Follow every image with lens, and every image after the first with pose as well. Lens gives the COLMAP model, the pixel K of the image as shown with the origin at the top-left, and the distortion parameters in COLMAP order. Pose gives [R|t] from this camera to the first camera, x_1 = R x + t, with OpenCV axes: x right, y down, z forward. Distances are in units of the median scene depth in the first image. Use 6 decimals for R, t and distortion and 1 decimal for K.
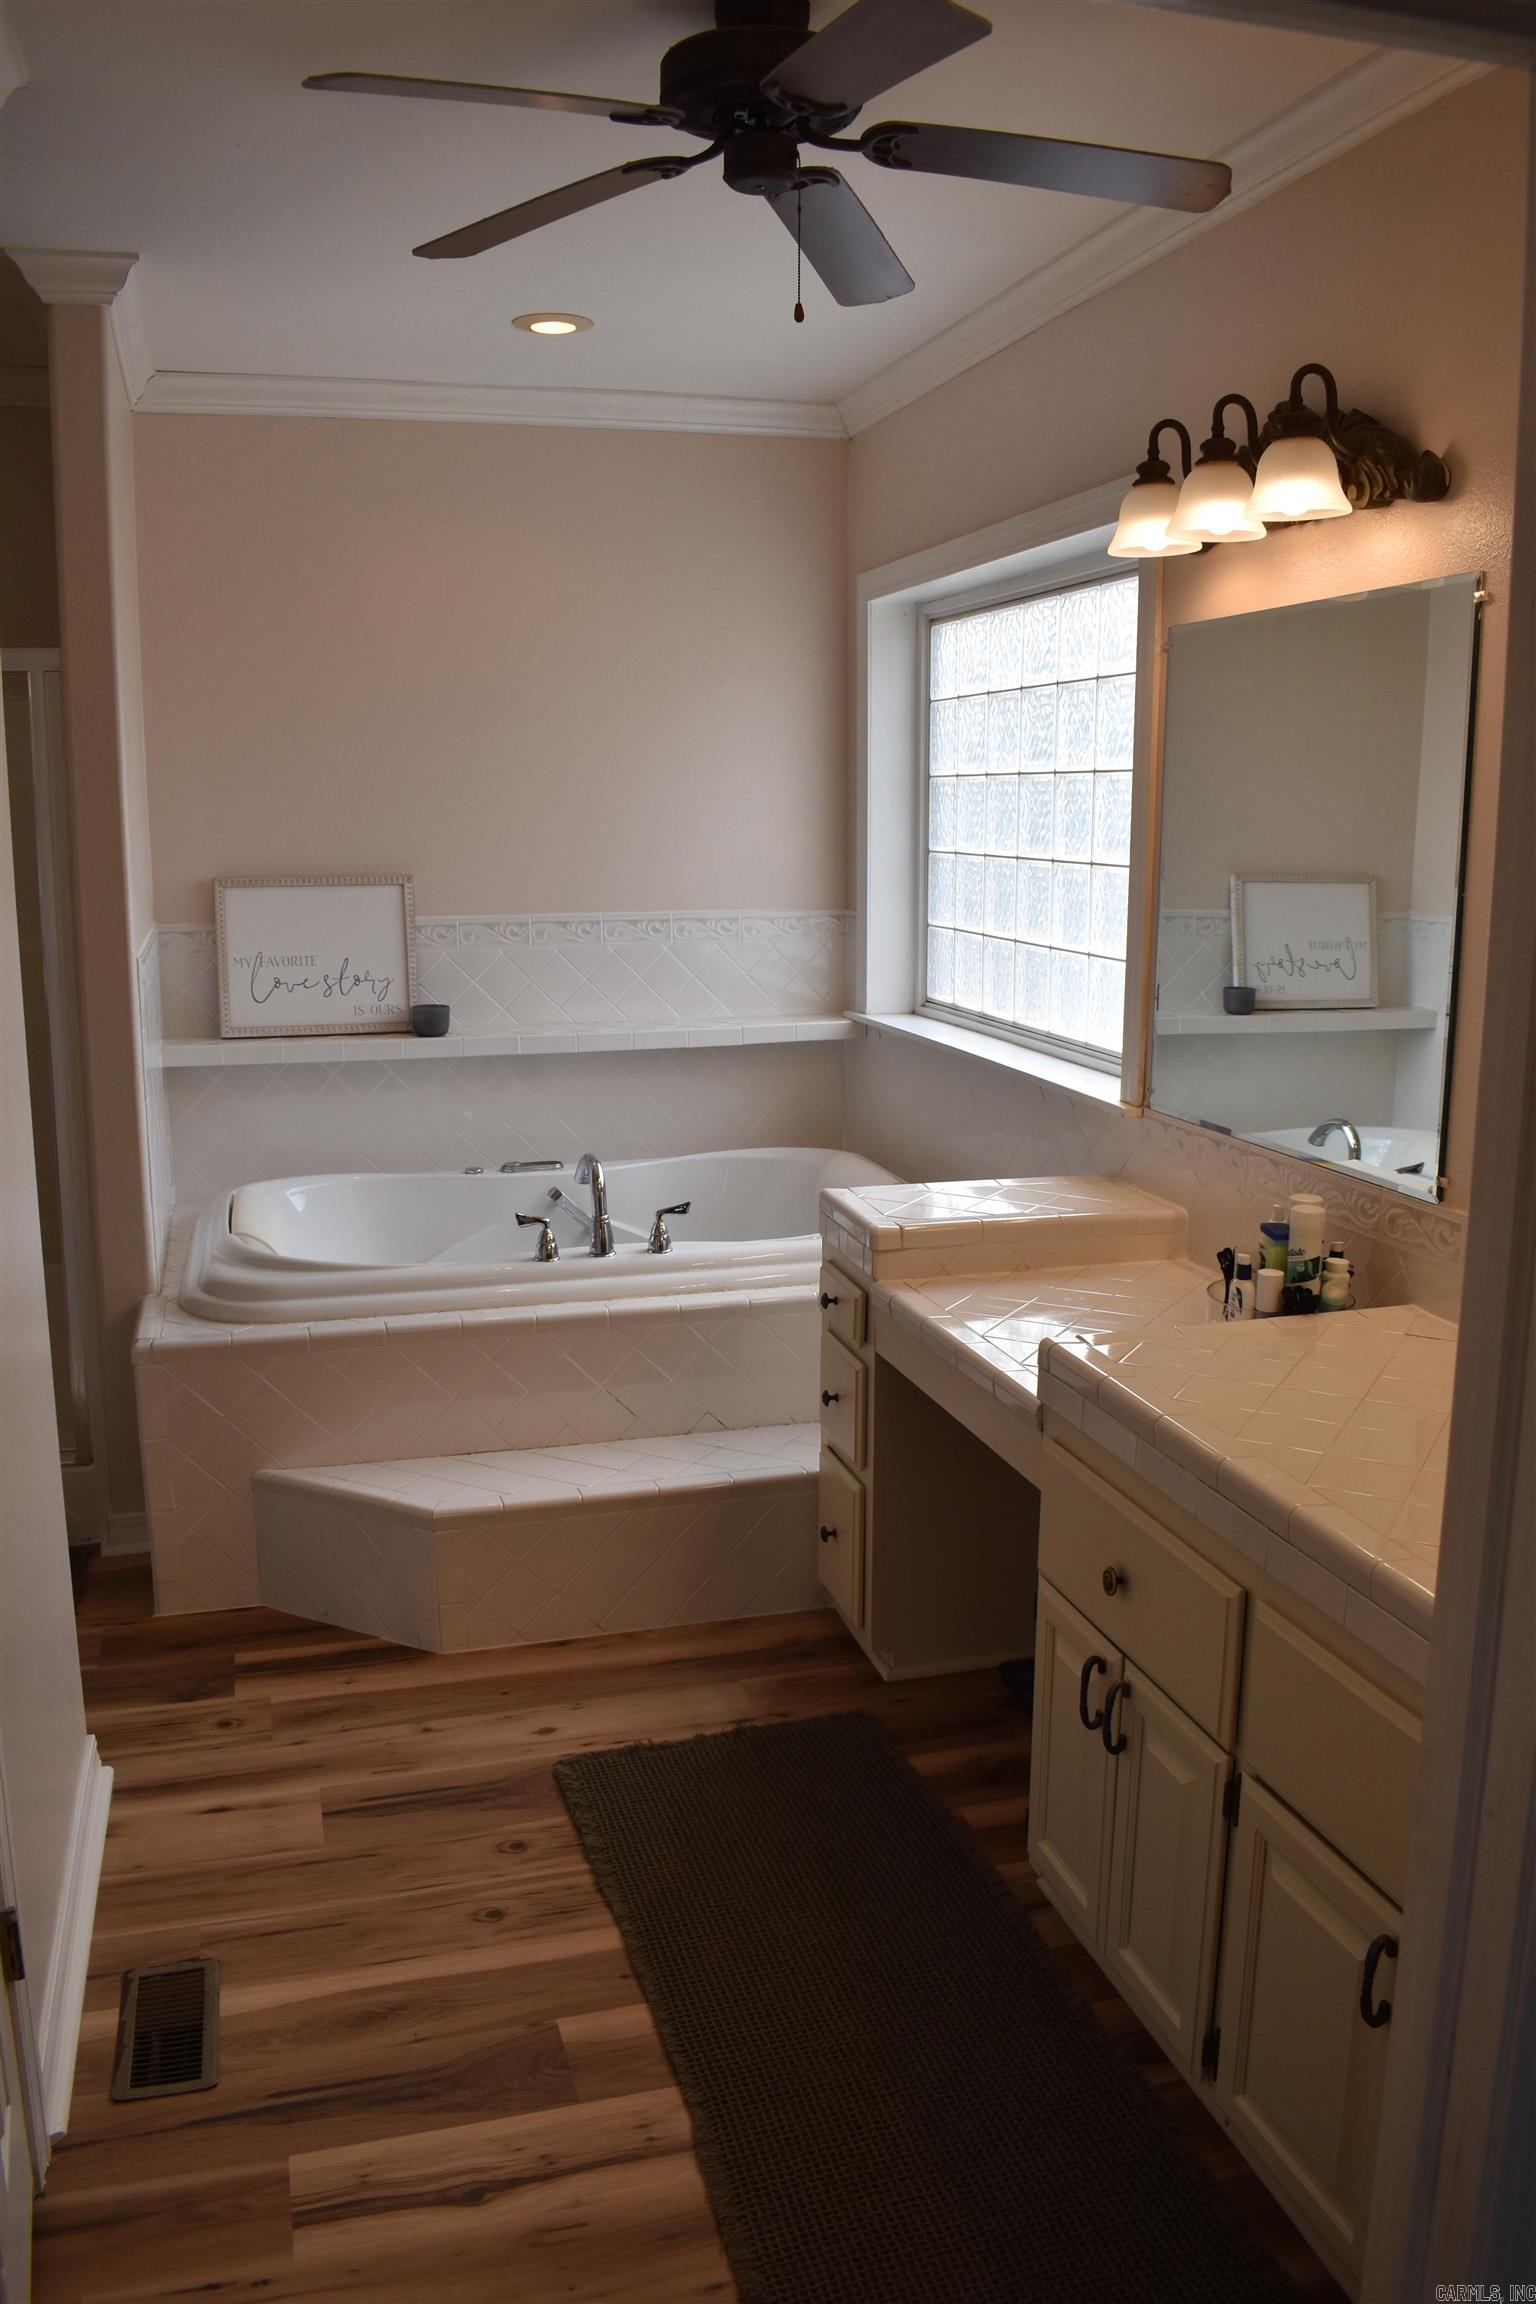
lens RADIAL K [[1804.7, 0, 764.1], [0, 1804.7, 1163.3], [0, 0, 1]] dist [-0.007165, -0.000614]
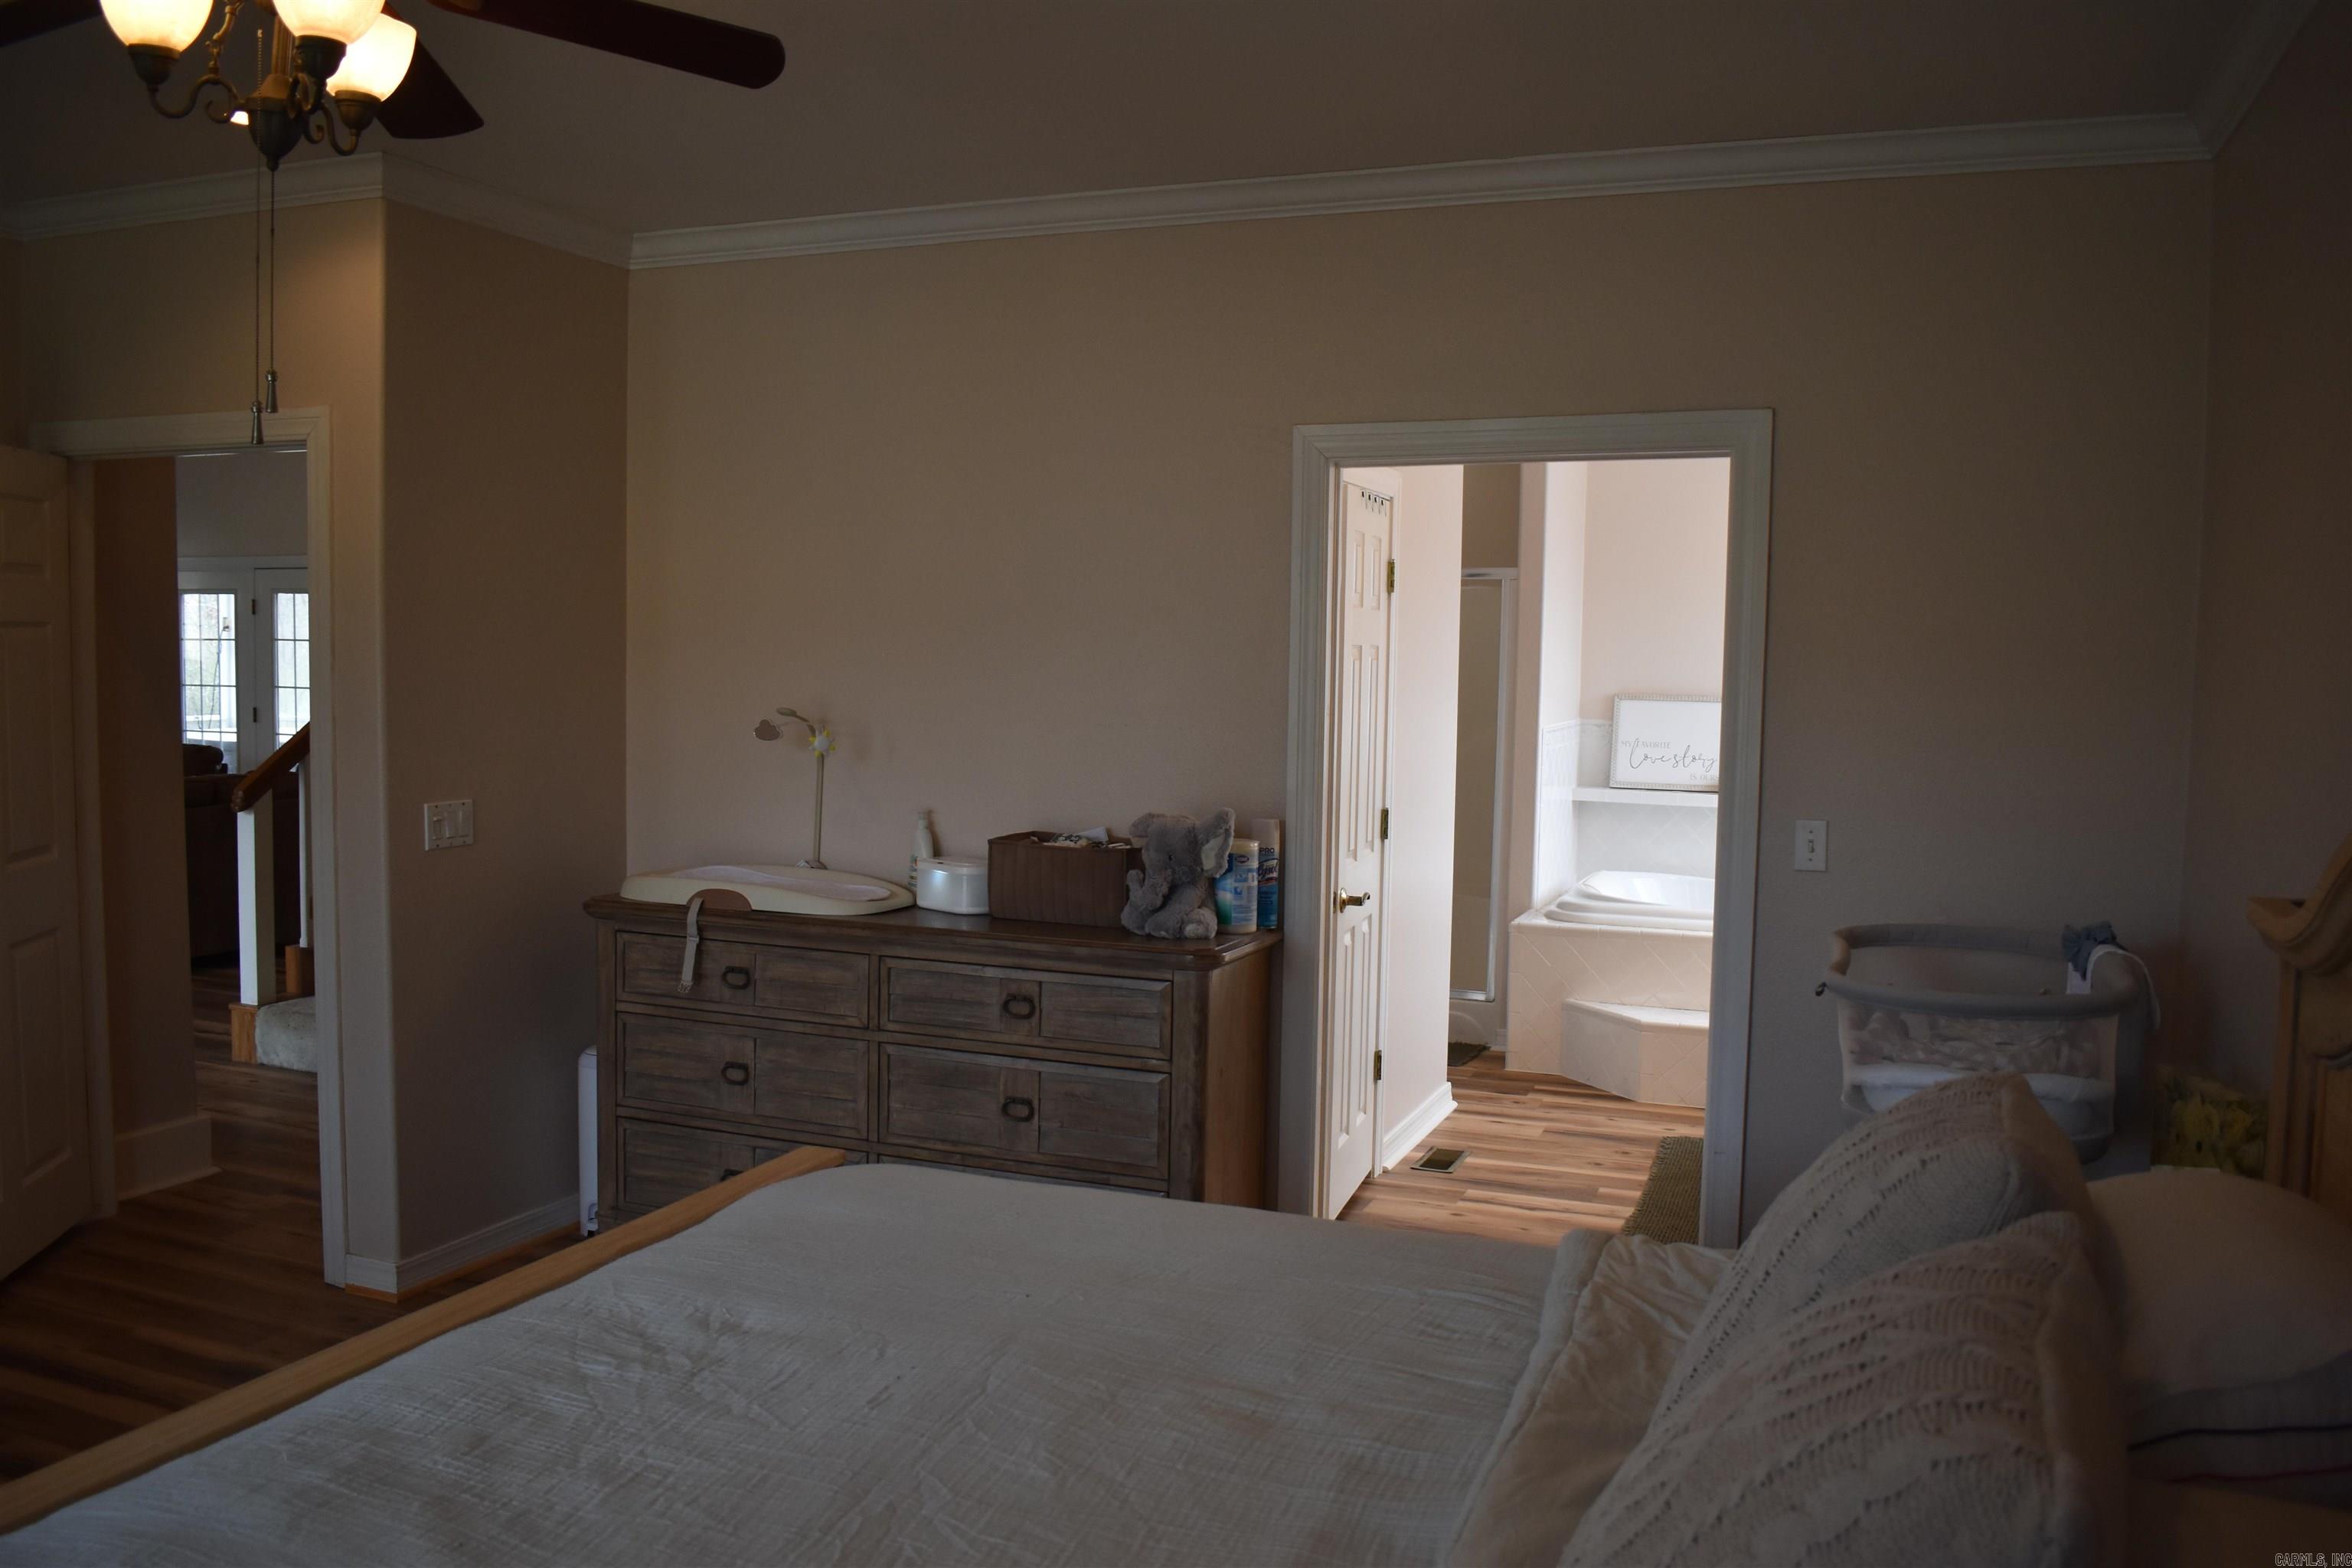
lens RADIAL K [[1842.3, 0, 1174.8], [0, 1842.3, 788.3], [0, 0, 1]] dist [-0.007165, -0.000614]
pose [[0.785023, 0.050565, -0.617399, 0.603329], [-0.144765, 0.984040, -0.103476, 0.229347], [0.602314, 0.170609, 0.779815, -0.807614]]
